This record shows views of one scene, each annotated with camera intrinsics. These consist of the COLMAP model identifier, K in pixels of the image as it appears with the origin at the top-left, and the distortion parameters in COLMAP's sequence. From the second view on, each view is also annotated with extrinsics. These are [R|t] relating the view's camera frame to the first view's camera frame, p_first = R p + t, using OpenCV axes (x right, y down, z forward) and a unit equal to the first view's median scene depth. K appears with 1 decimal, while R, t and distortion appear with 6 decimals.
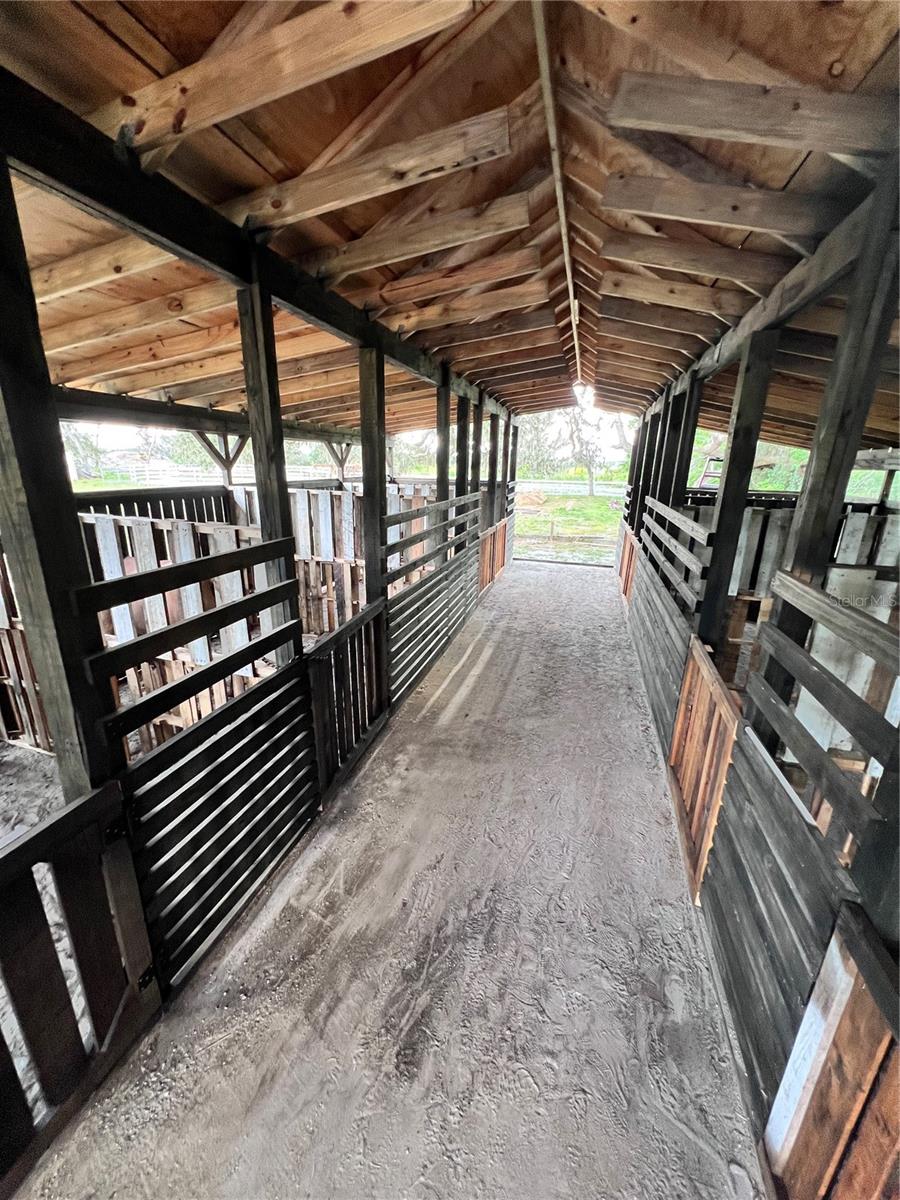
lens RADIAL K [[478.9, 0, 450.2], [0, 478.9, 598.0], [0, 0, 1]] dist [0.000267, -0.000778]
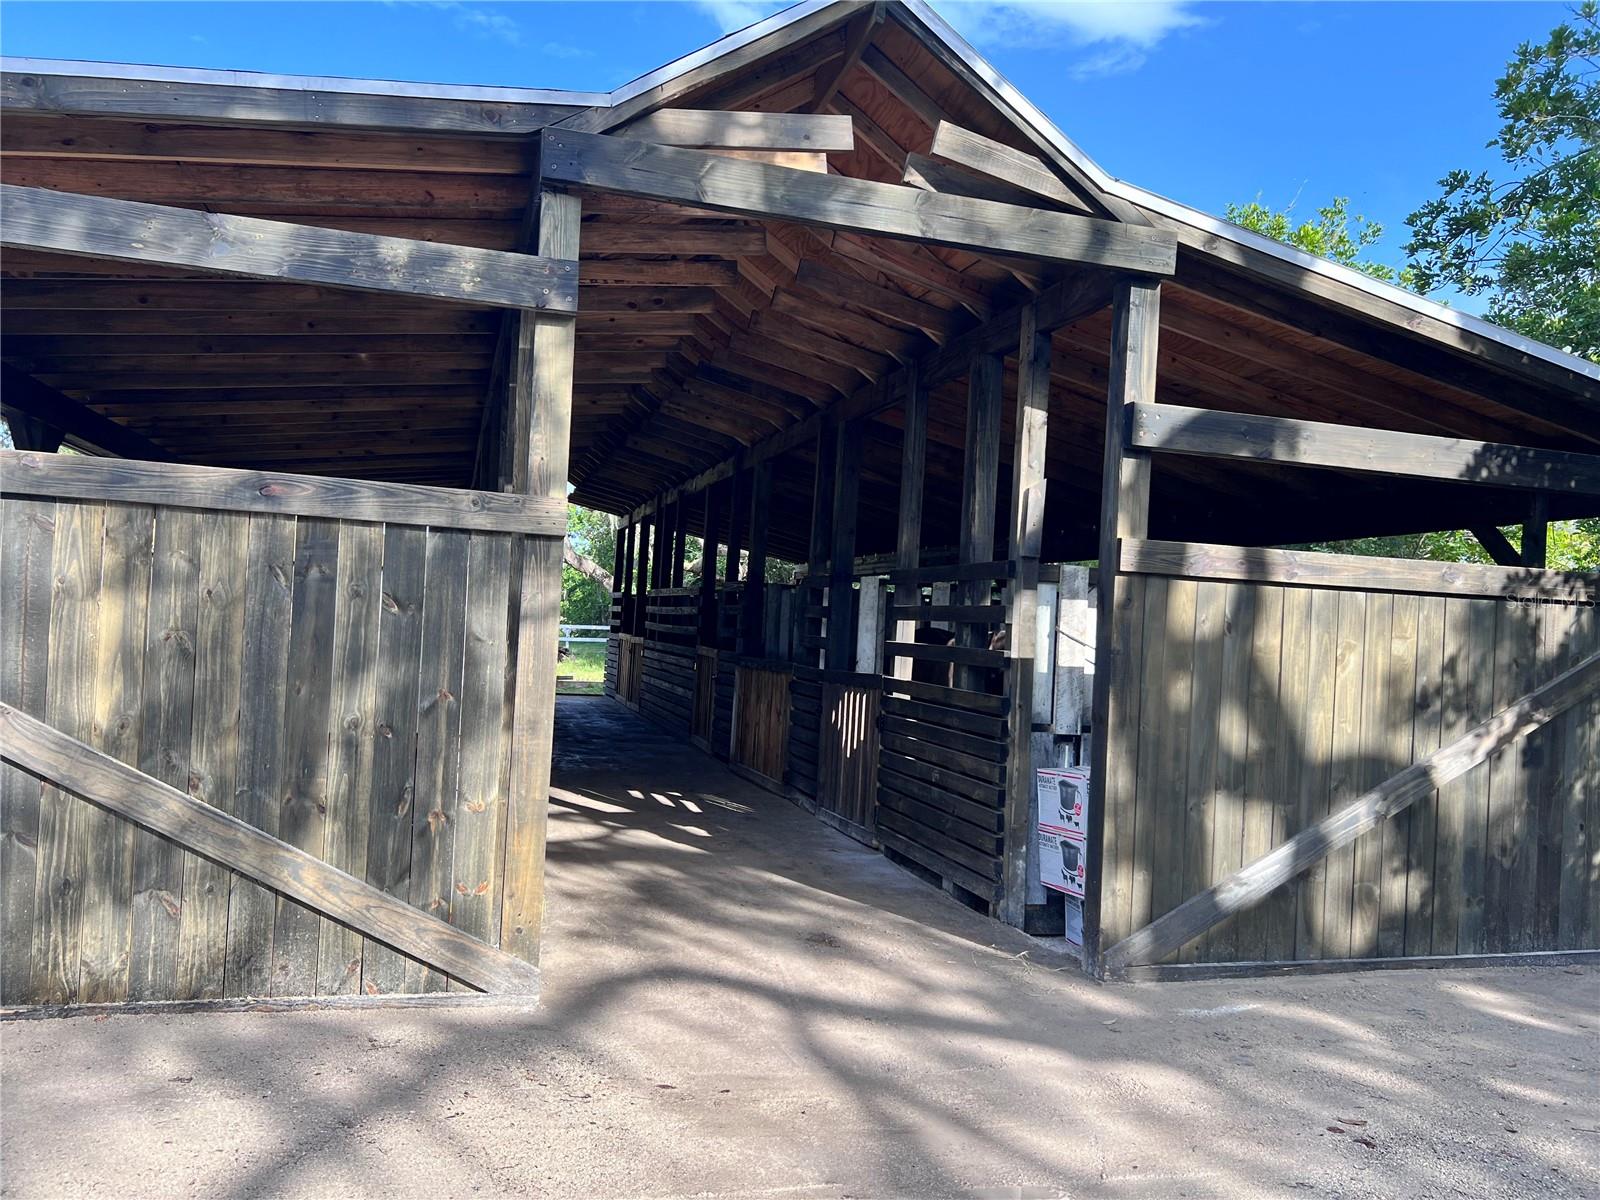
lens RADIAL K [[1206.8, 0, 804.5], [0, 1206.8, 593.2], [0, 0, 1]] dist [0.009246, -0.006985]
pose [[0.846694, 0.040255, 0.530556, -0.551020], [0.109994, 0.962353, -0.248552, 0.385073], [-0.520587, 0.268806, 0.810390, -1.037521]]
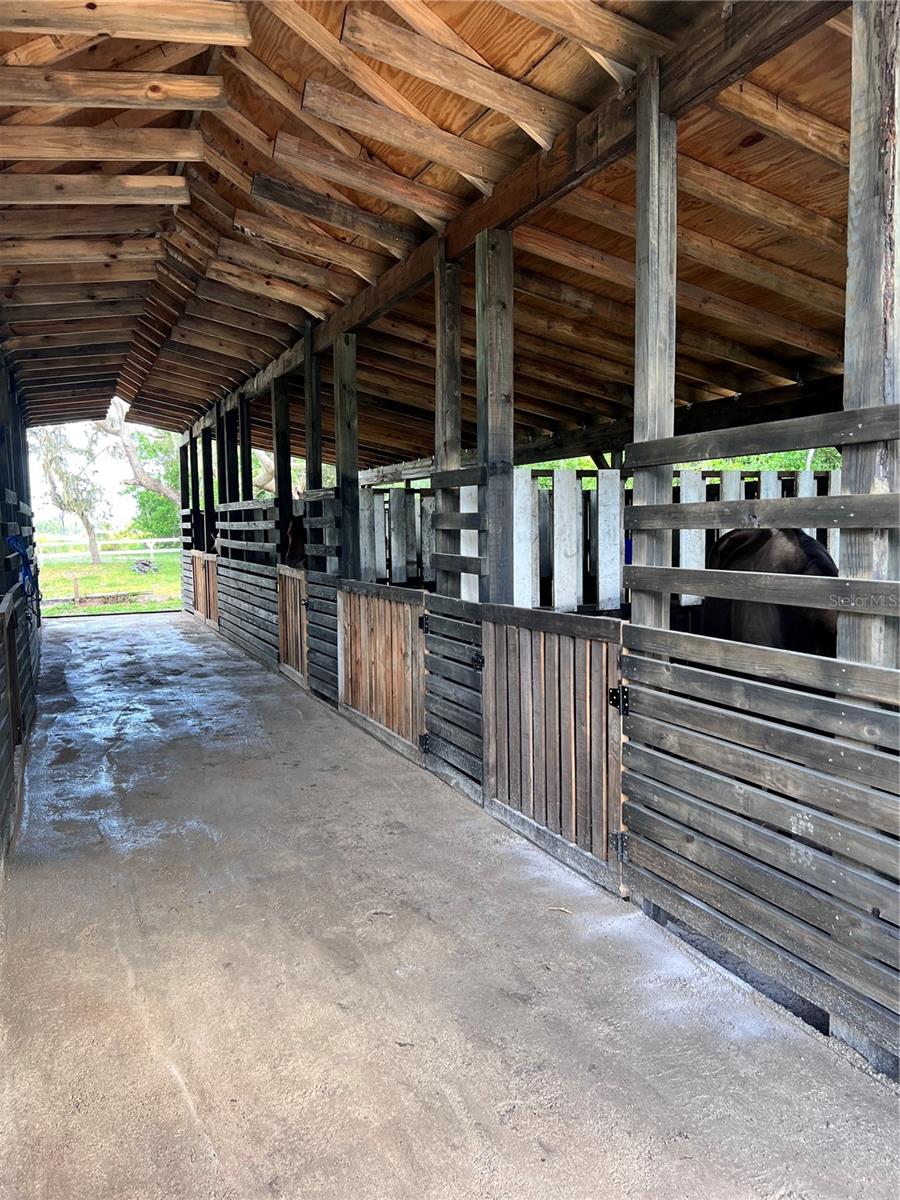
lens RADIAL K [[905.1, 0, 450.5], [0, 905.1, 611.4], [0, 0, 1]] dist [0.009246, -0.006985]
pose [[0.777247, -0.095061, 0.621972, -0.324701], [0.204029, 0.973185, -0.106225, 0.243615], [-0.595196, 0.209463, 0.775801, -0.573340]]
